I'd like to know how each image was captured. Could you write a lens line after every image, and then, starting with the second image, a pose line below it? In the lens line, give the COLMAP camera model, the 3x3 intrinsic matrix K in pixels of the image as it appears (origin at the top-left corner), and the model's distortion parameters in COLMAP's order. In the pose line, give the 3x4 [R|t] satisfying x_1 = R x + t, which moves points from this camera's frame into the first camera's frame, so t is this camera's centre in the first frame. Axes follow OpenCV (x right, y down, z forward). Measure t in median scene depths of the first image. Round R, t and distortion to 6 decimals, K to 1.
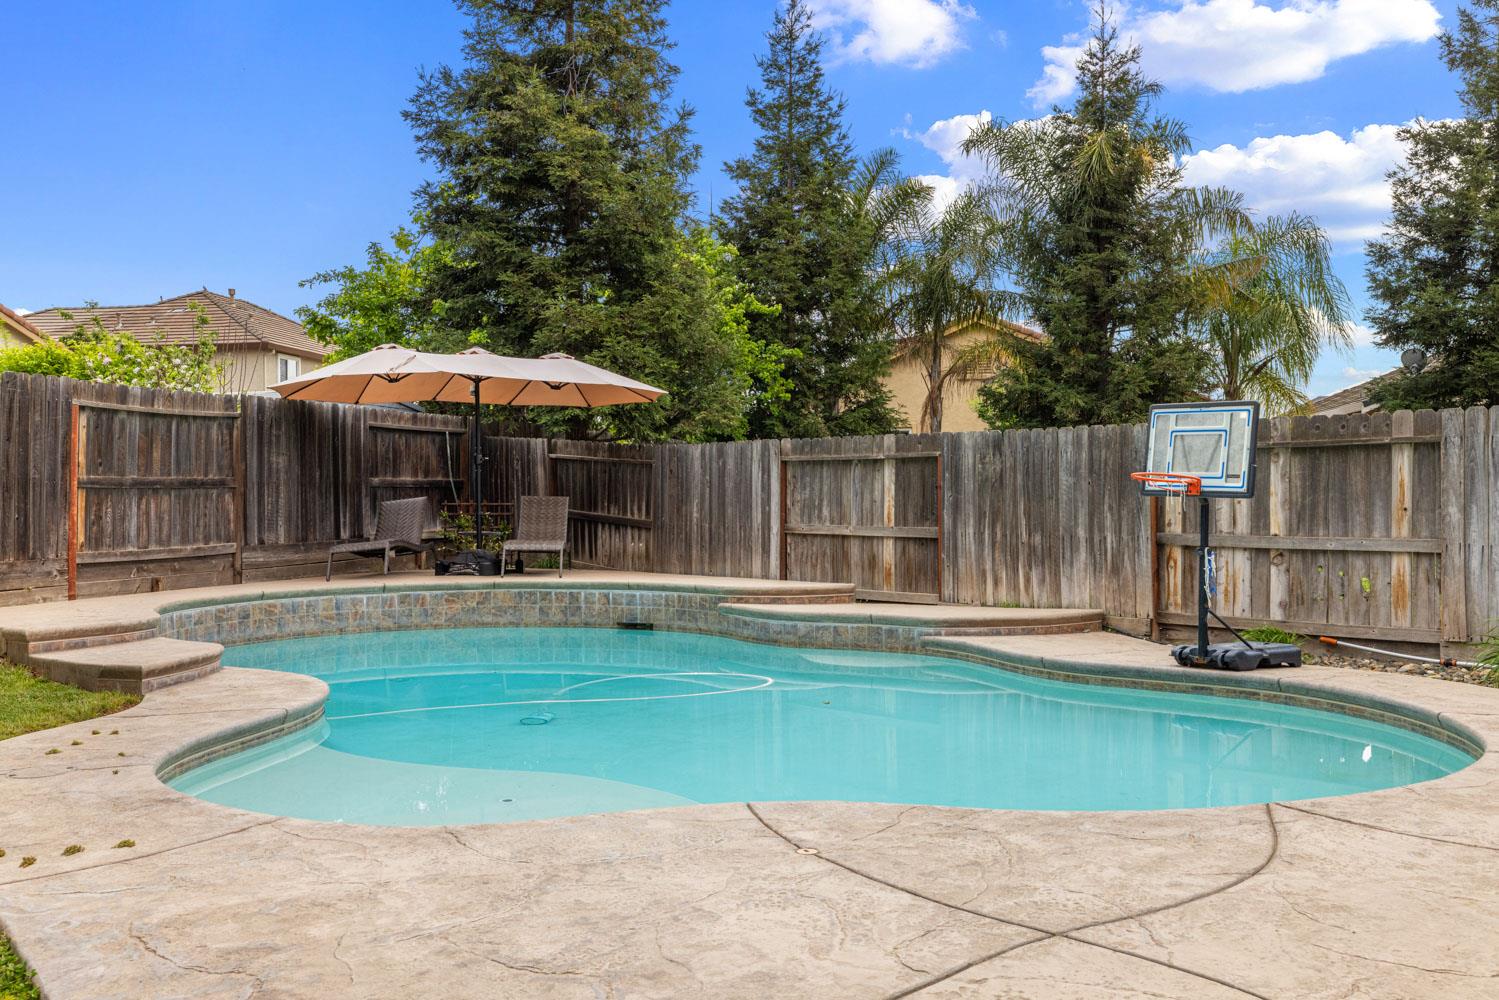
lens RADIAL K [[1396.6, 0, 749.5], [0, 1396.6, 500.0], [0, 0, 1]] dist [0.015017, 0.015974]
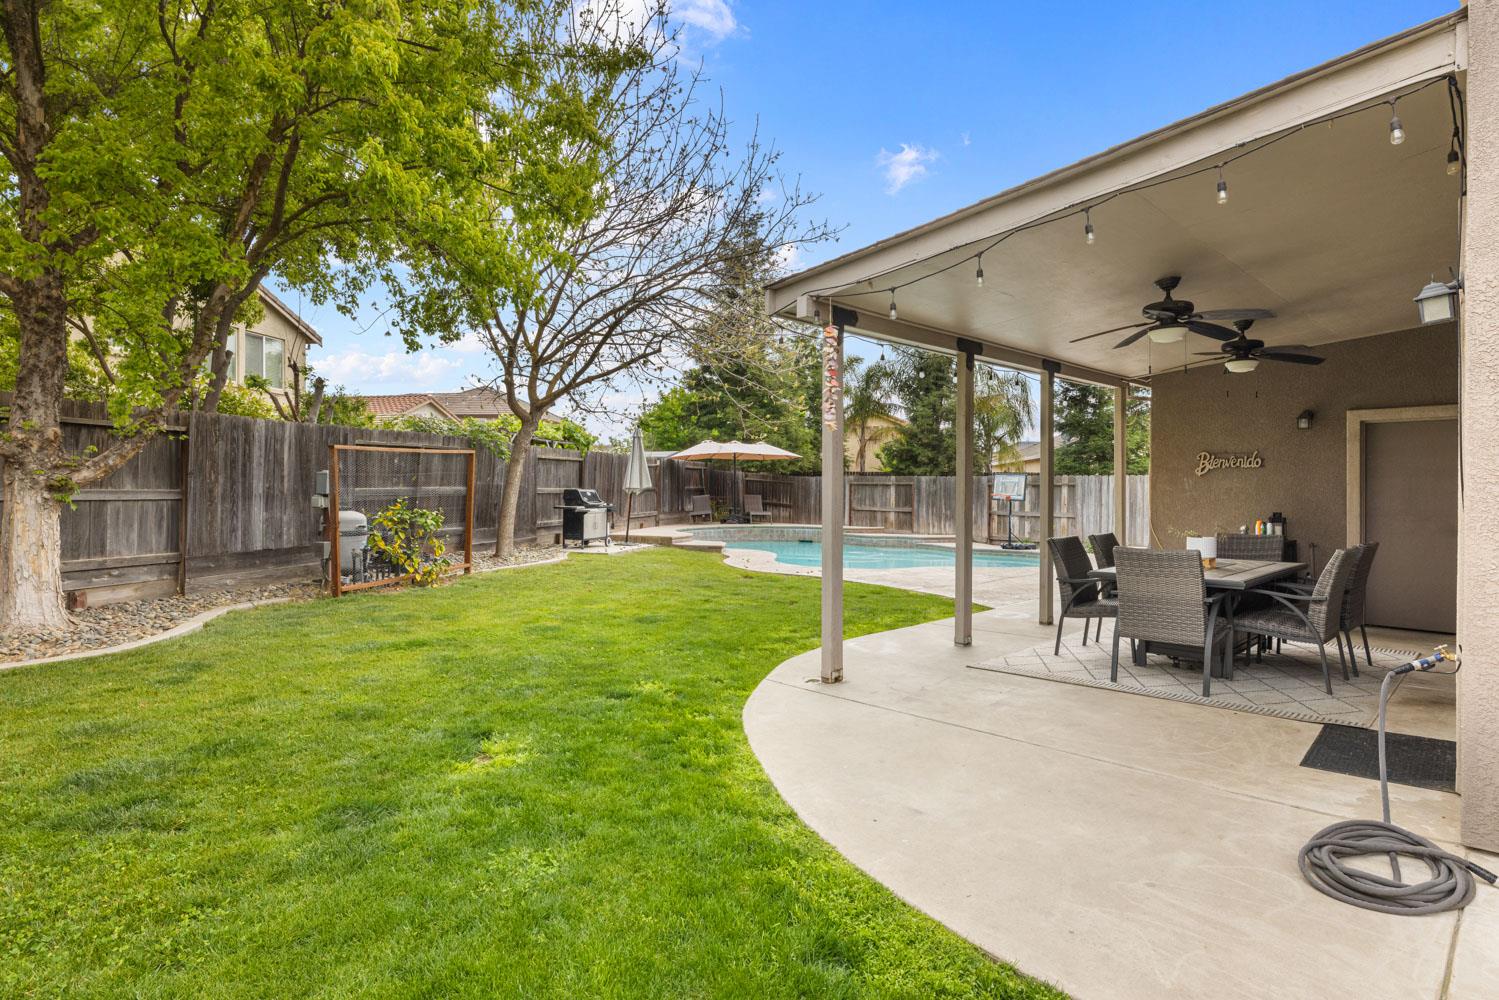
lens RADIAL K [[788.9, 0, 749.5], [0, 788.9, 500.0], [0, 0, 1]] dist [-0.000045, -0.000239]
pose [[0.997846, 0.009594, 0.064900, -0.307181], [-0.010449, 0.999863, 0.012851, -0.015101], [-0.064768, -0.013502, 0.997809, -0.627037]]
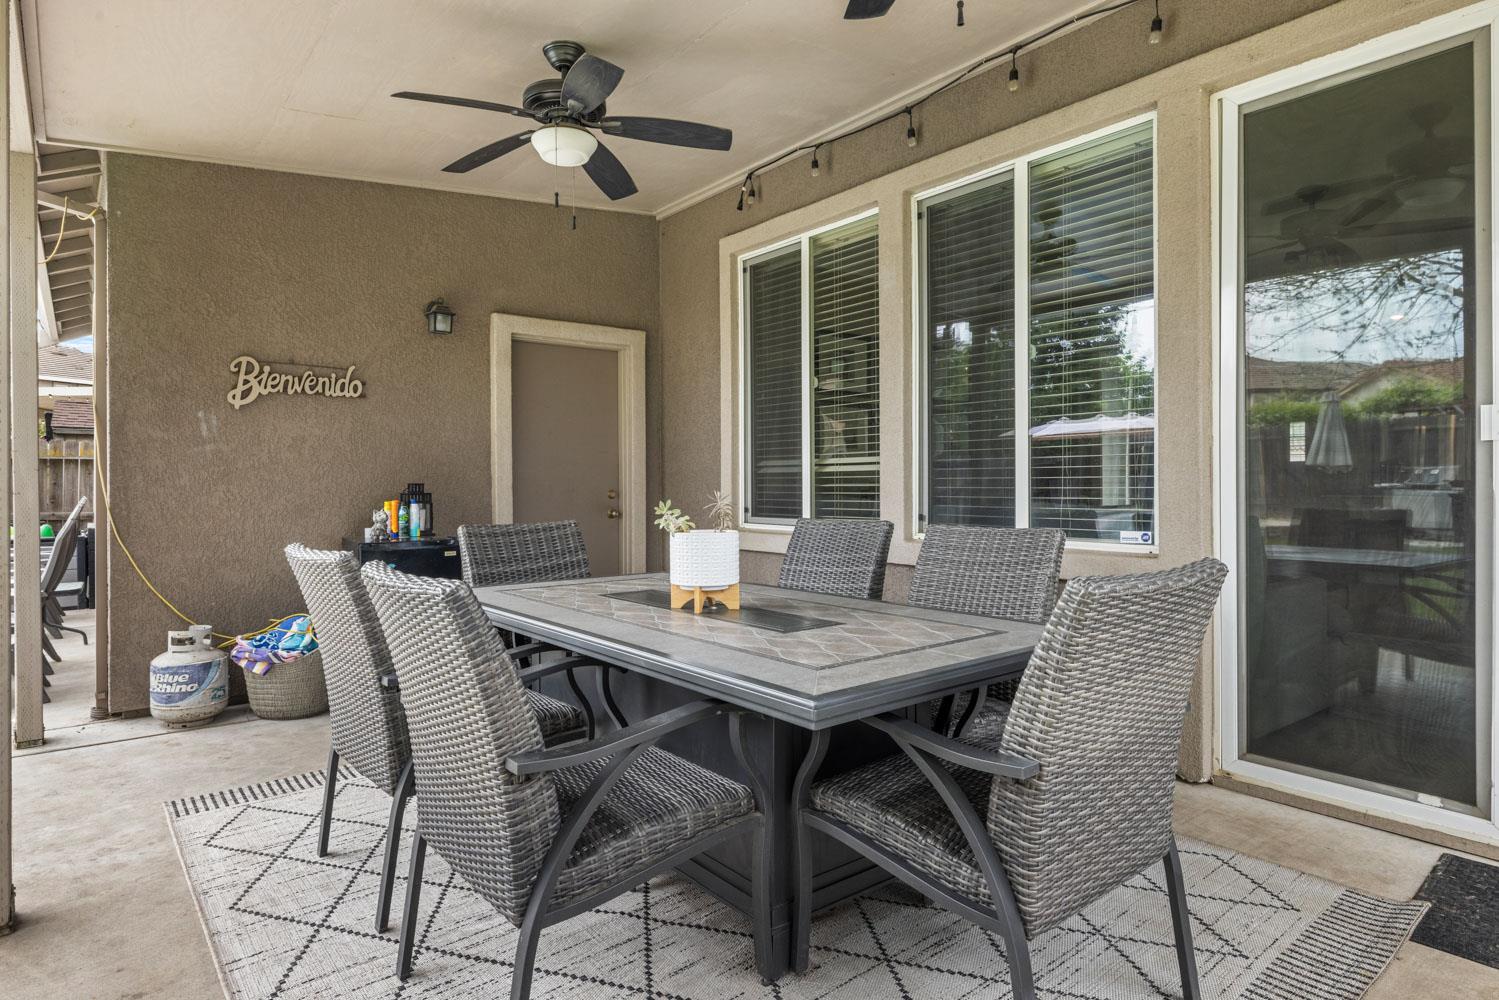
lens RADIAL K [[840.6, 0, 749.5], [0, 840.6, 500.0], [0, 0, 1]] dist [-0.002374, 0.000119]
pose [[0.046418, -0.014021, 0.998824, -0.194905], [0.003005, 0.999899, 0.013896, 0.000670], [-0.998918, 0.002356, 0.046456, -0.189864]]
